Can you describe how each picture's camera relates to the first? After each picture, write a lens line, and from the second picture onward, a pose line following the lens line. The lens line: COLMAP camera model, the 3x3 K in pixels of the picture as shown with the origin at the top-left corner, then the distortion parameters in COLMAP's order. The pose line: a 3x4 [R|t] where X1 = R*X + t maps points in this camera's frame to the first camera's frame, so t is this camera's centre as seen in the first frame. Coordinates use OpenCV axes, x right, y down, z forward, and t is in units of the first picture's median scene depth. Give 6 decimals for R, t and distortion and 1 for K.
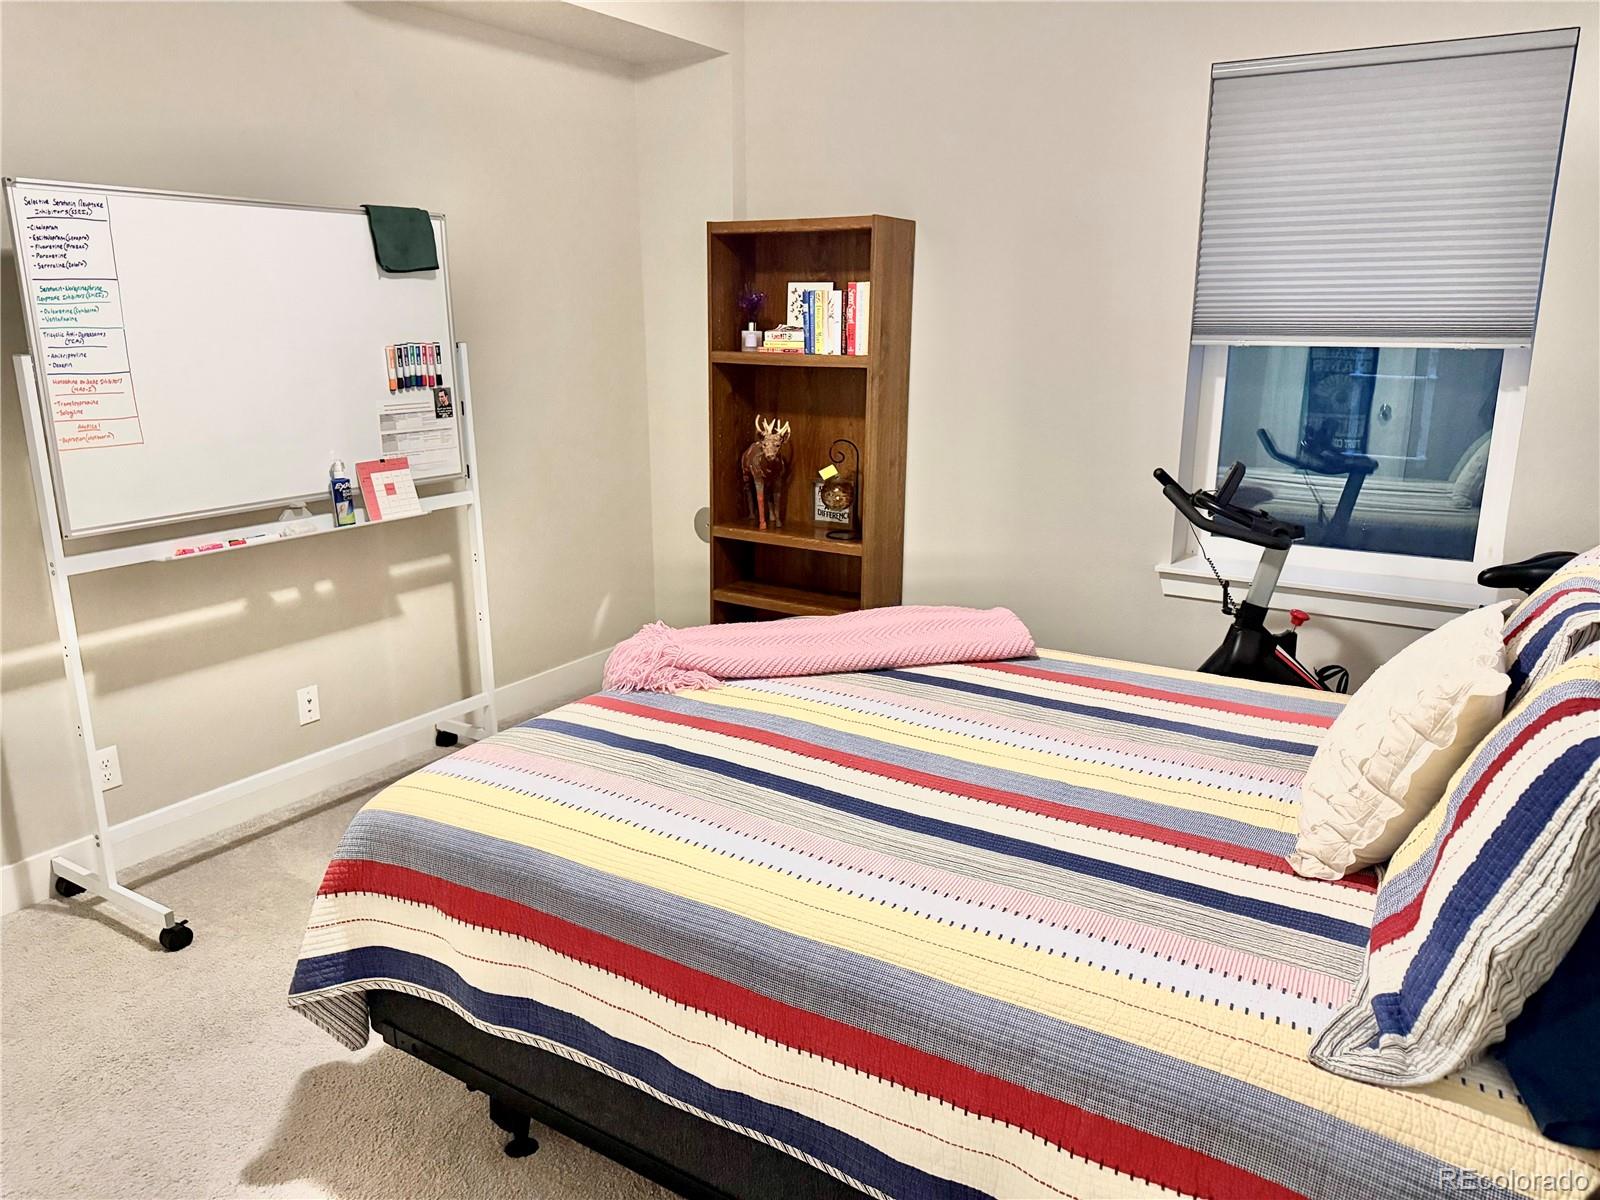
lens RADIAL K [[1130.1, 0, 800.0], [0, 1130.1, 600.0], [0, 0, 1]] dist [0.002075, -0.000263]
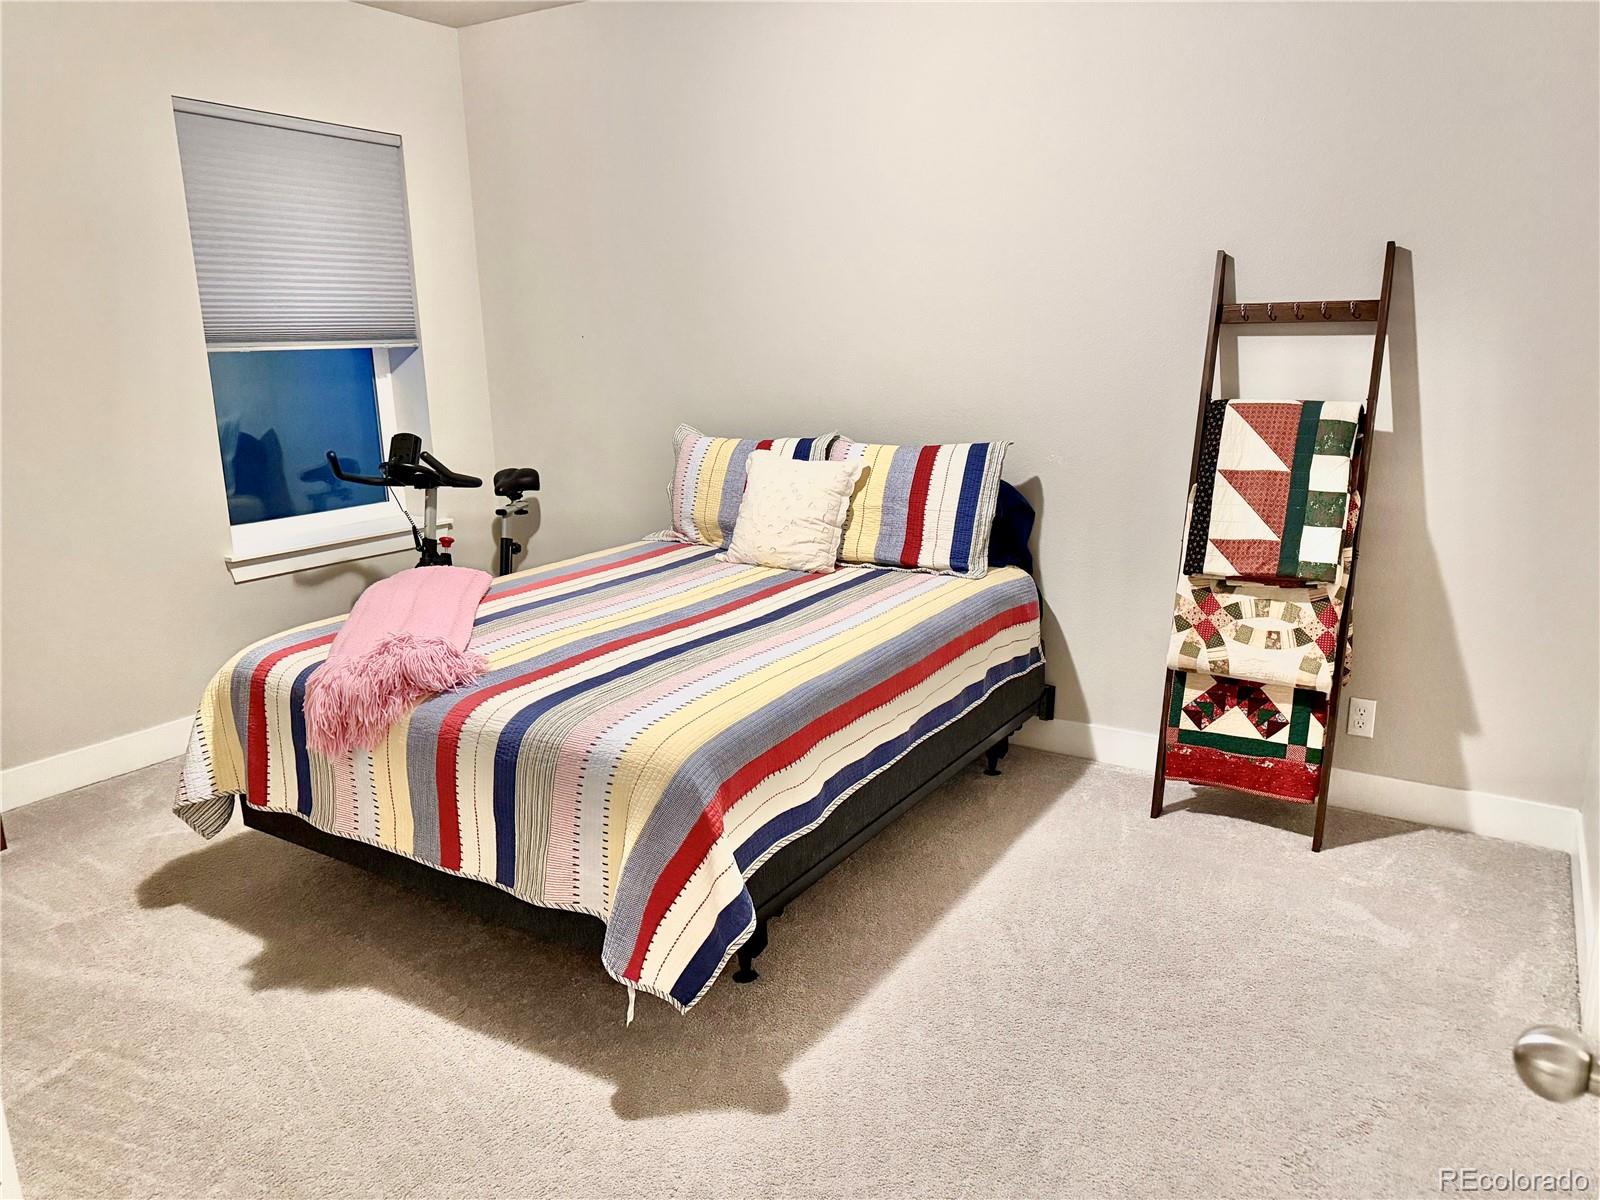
lens RADIAL K [[1136.5, 0, 800.0], [0, 1136.5, 600.0], [0, 0, 1]] dist [0.042925, 0.000072]
pose [[0.015998, -0.242559, 0.970005, -1.513582], [0.262362, 0.937154, 0.230017, -0.203791], [-0.964837, 0.250813, 0.078631, 0.798988]]
